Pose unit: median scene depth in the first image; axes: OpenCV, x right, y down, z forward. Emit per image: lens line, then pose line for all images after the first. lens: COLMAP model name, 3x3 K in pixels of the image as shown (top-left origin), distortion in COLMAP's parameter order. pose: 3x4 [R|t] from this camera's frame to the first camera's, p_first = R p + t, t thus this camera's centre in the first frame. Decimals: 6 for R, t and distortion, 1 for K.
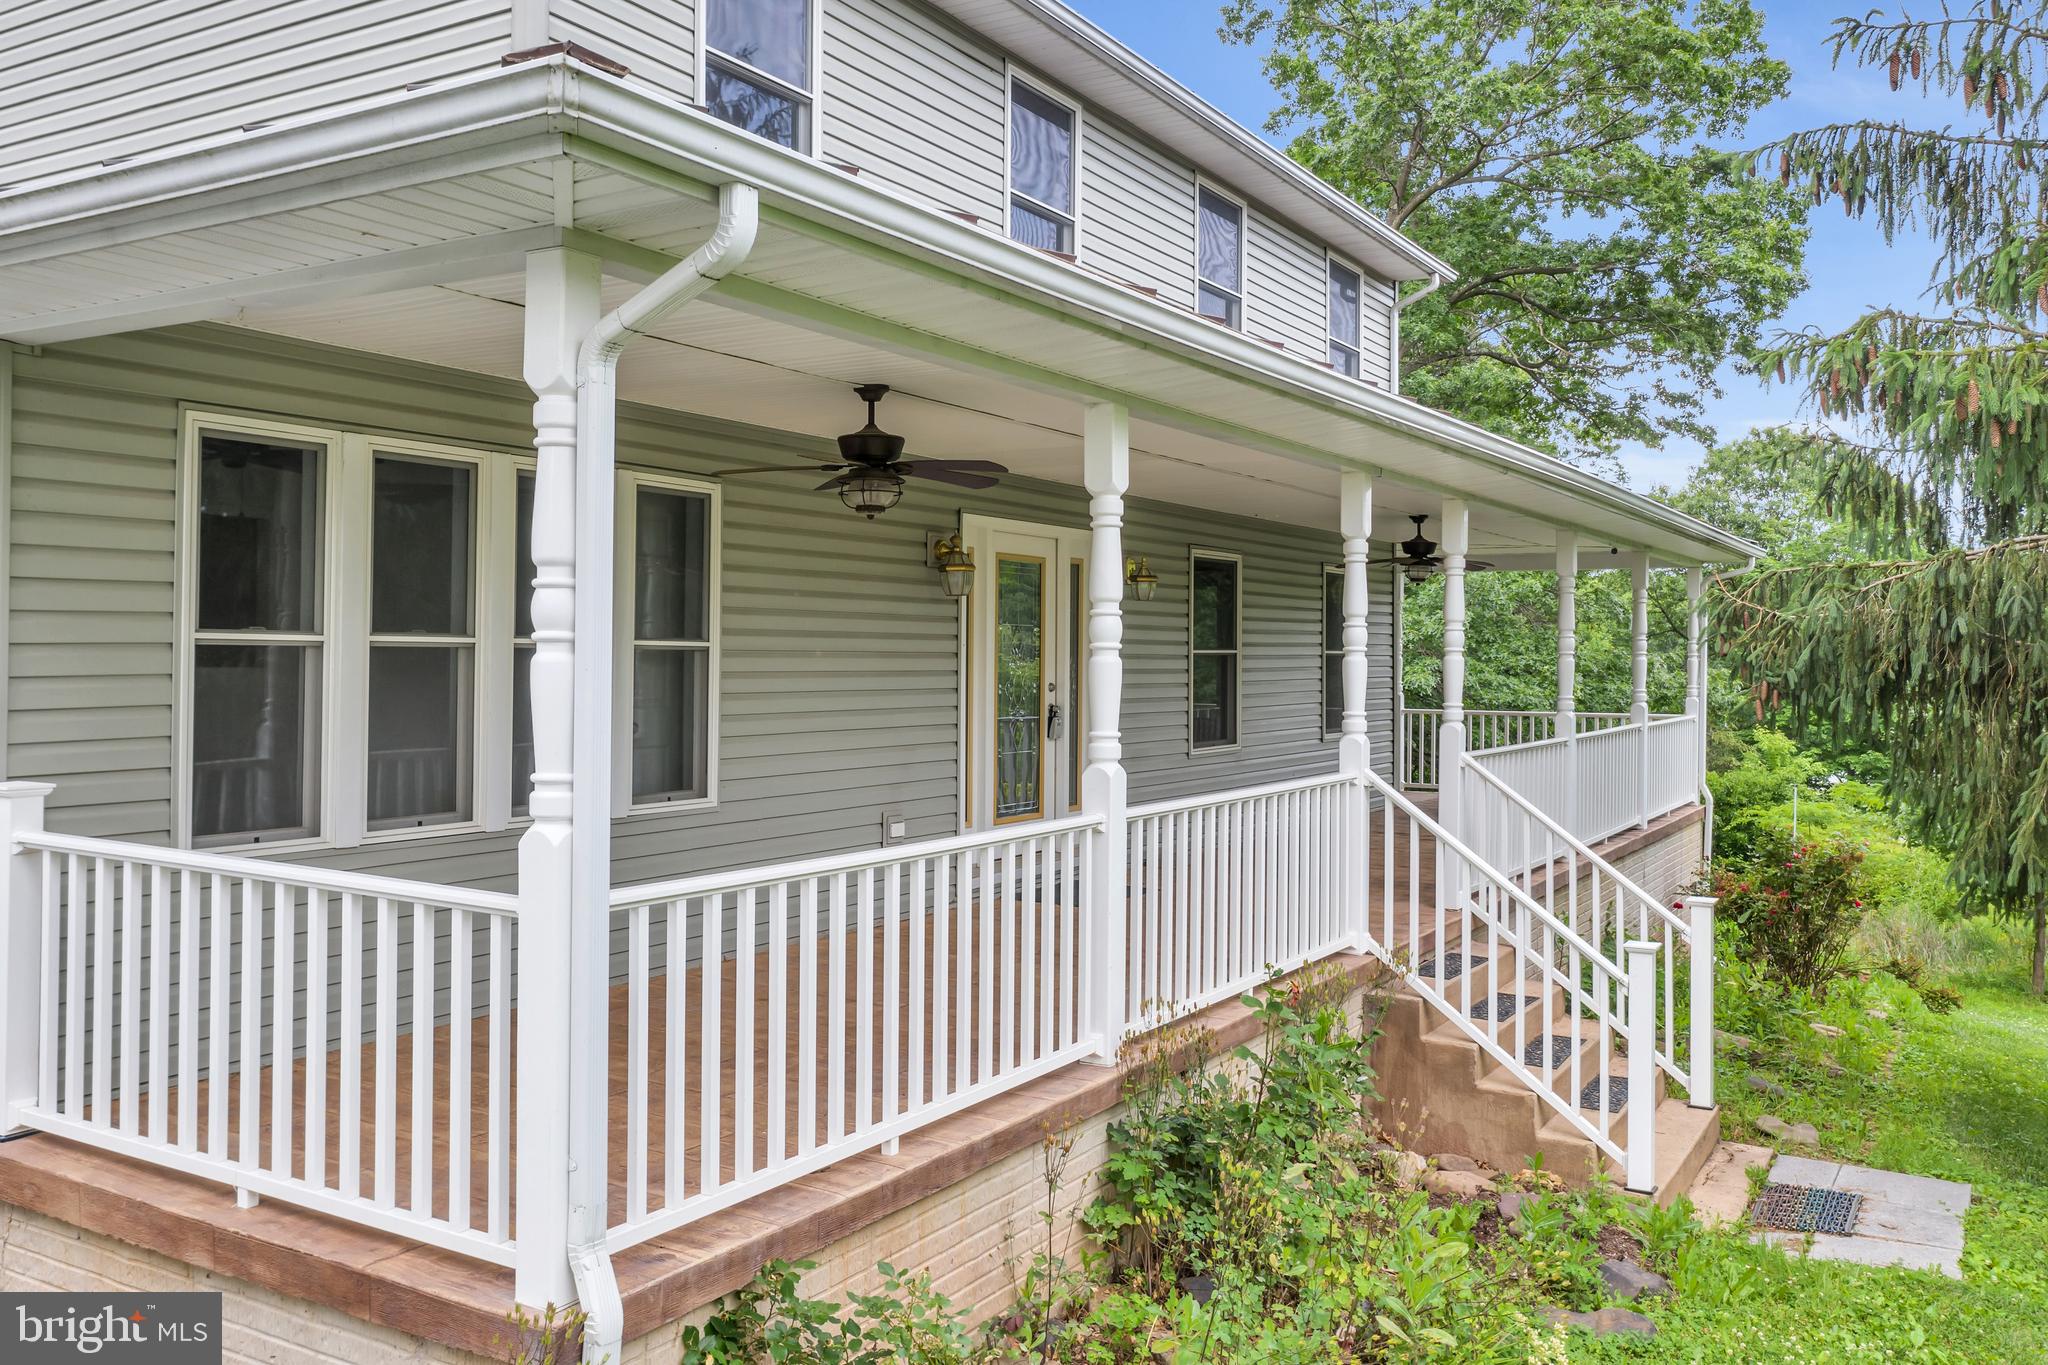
lens RADIAL K [[1650.1, 0, 1024.0], [0, 1650.1, 682.5], [0, 0, 1]] dist [-0.002218, 0.004541]
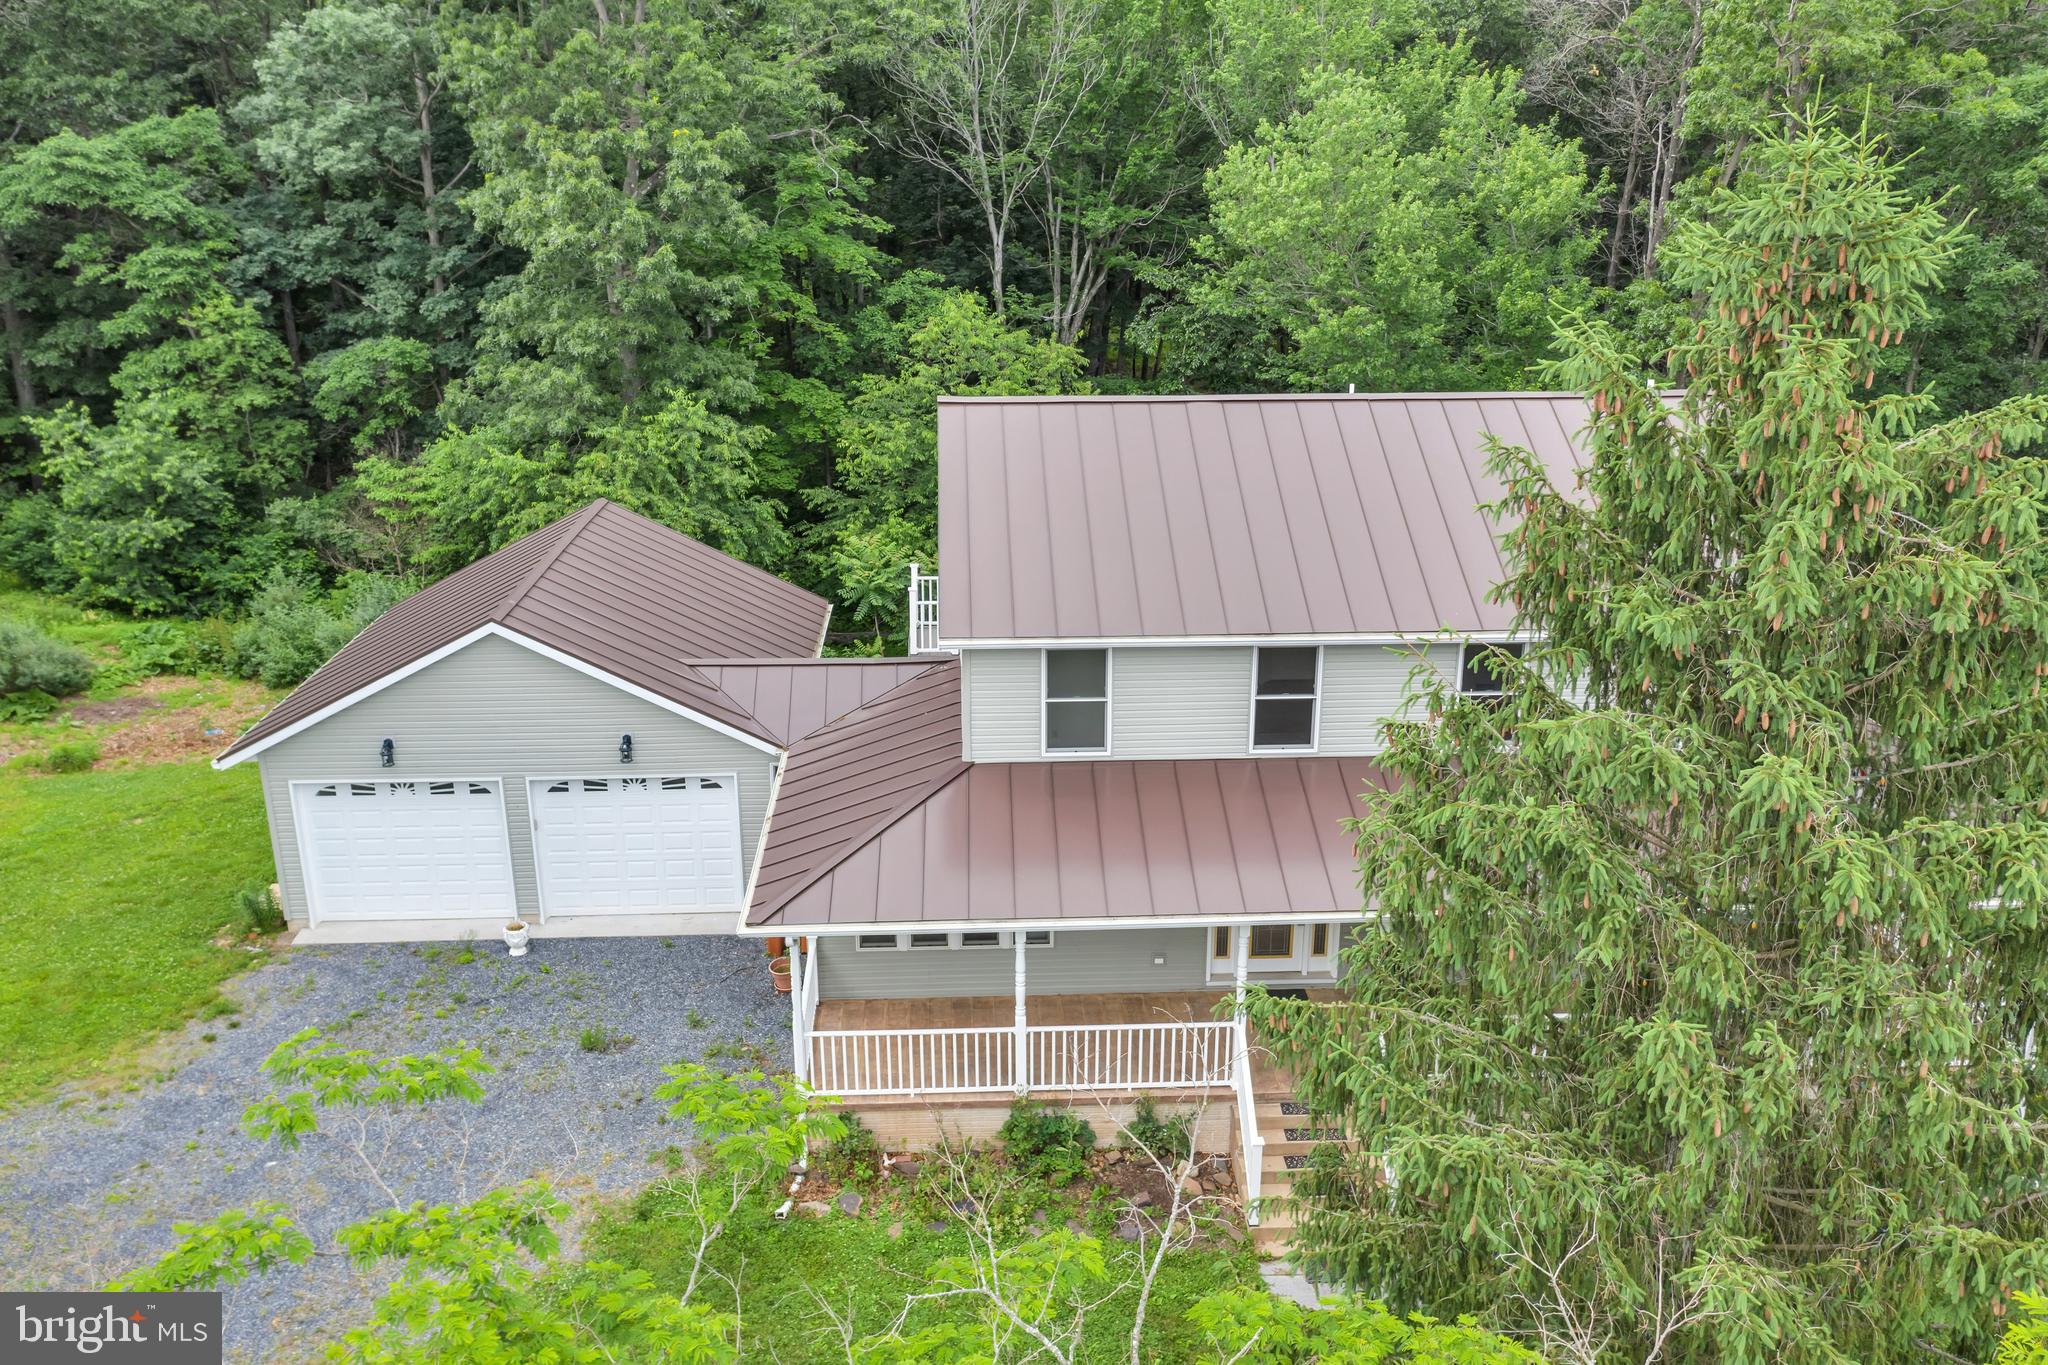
lens RADIAL K [[1650.1, 0, 1024.0], [0, 1650.1, 682.5], [0, 0, 1]] dist [-0.002218, 0.004541]
pose [[0.533561, 0.257080, -0.805744, 2.529004], [-0.000173, 0.952717, 0.303858, -1.579572], [0.845762, -0.161987, 0.508377, -0.556936]]
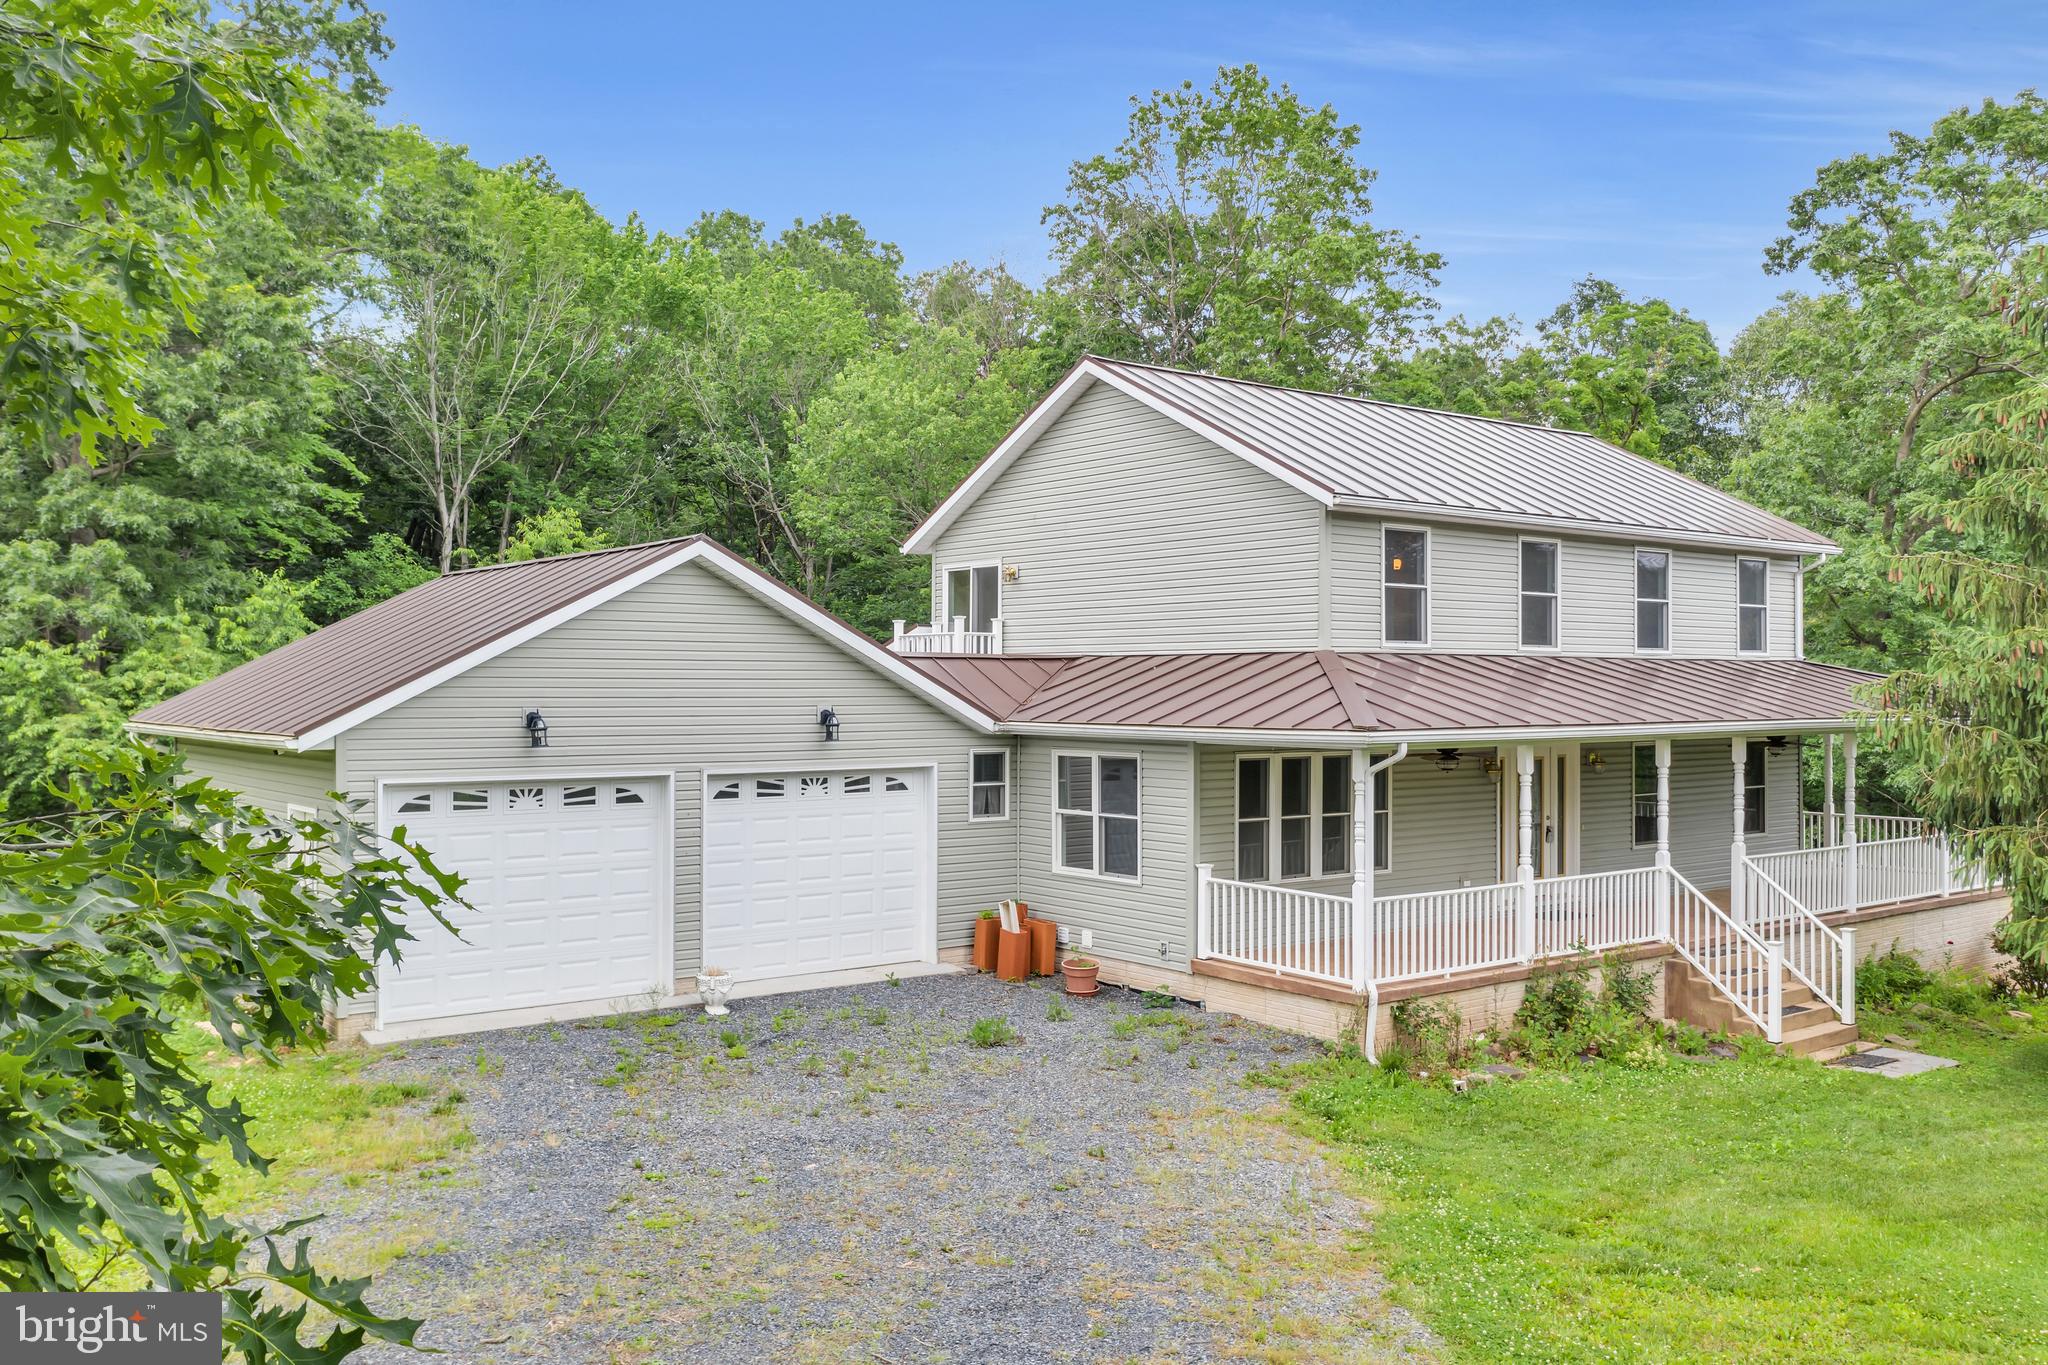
lens RADIAL K [[1650.1, 0, 1024.0], [0, 1650.1, 682.5], [0, 0, 1]] dist [-0.002218, 0.004541]
pose [[0.926138, -0.009547, -0.377064, 0.338455], [0.001722, 0.999776, -0.021085, -0.221399], [0.377181, 0.018879, 0.925947, -2.120468]]
